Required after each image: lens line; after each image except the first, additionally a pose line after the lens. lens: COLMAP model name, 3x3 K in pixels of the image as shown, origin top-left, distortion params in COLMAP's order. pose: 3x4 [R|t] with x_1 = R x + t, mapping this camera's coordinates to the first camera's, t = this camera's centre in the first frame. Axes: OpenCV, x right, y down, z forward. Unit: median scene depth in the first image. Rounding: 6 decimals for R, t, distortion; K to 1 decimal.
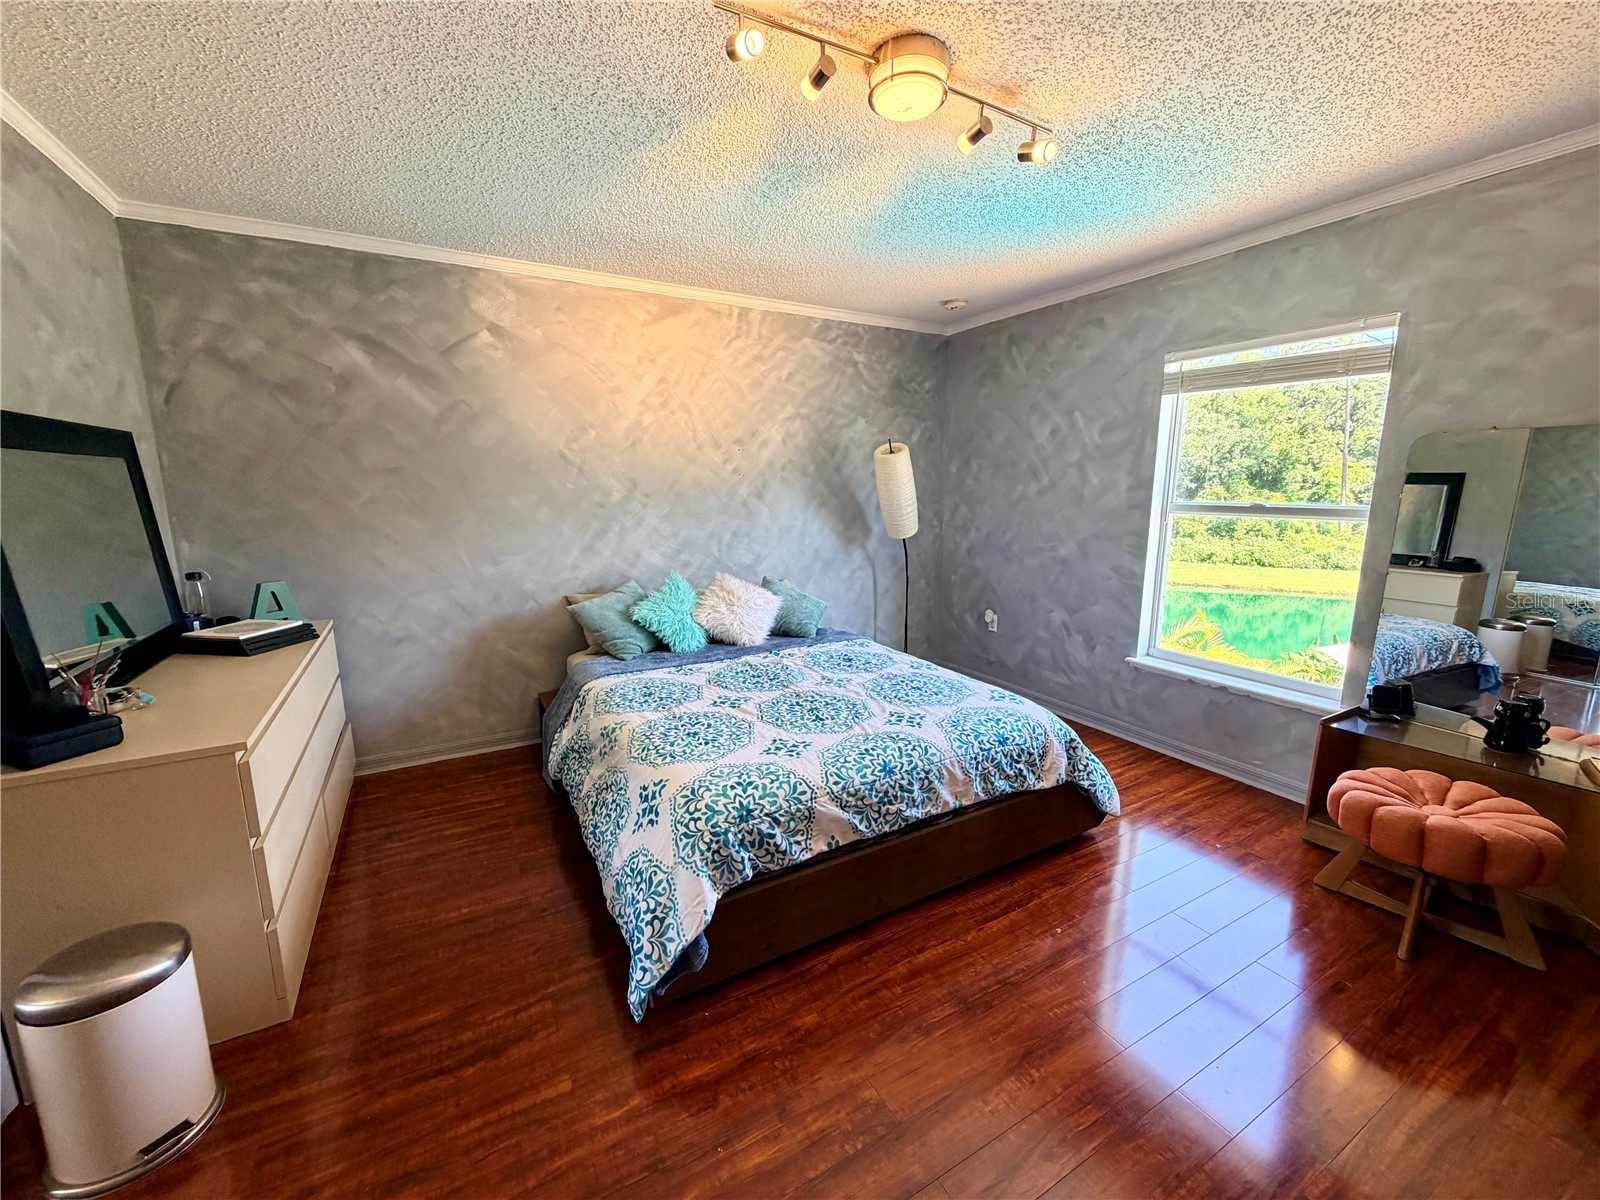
lens RADIAL K [[638.3, 0, 797.9], [0, 638.3, 597.5], [0, 0, 1]] dist [0.000049, -0.000540]
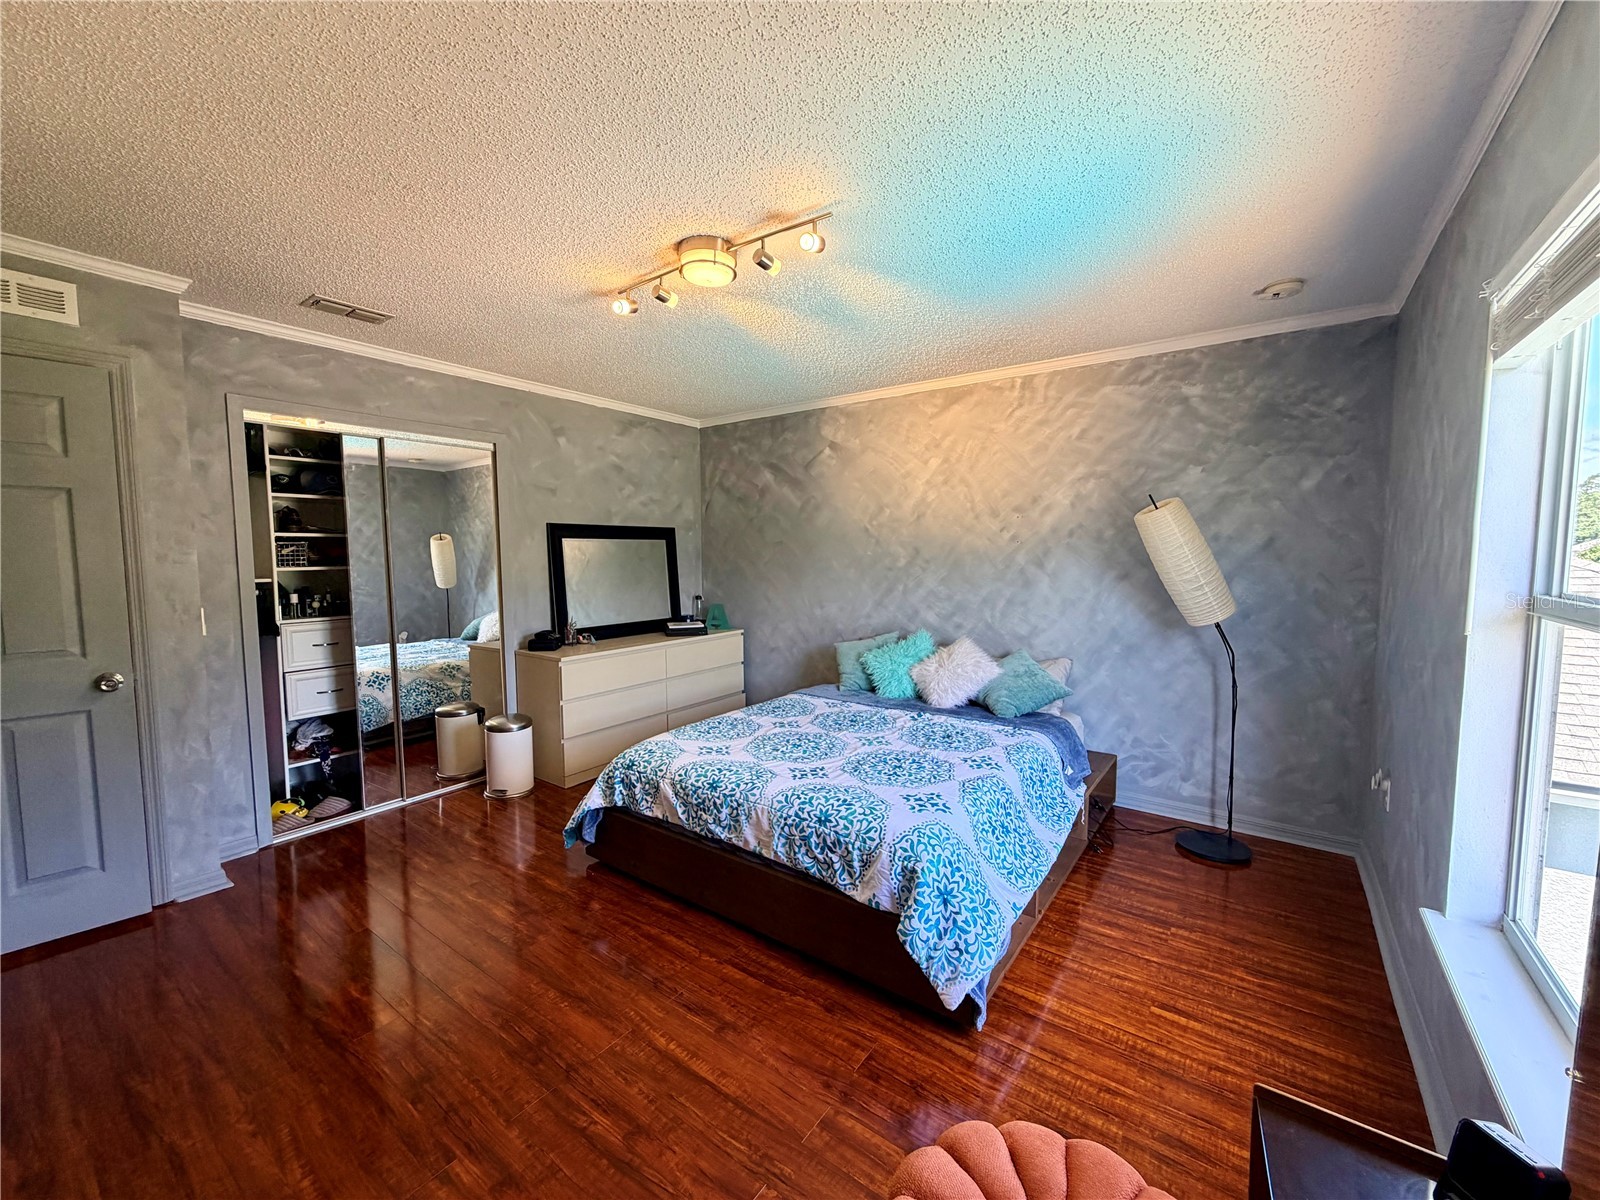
lens RADIAL K [[638.3, 0, 797.9], [0, 638.3, 597.5], [0, 0, 1]] dist [0.000049, -0.000540]
pose [[0.414691, 0.066377, -0.907538, 0.719554], [-0.158696, 0.987328, -0.000302, -0.060086], [0.896017, 0.144147, 0.419970, 0.327790]]
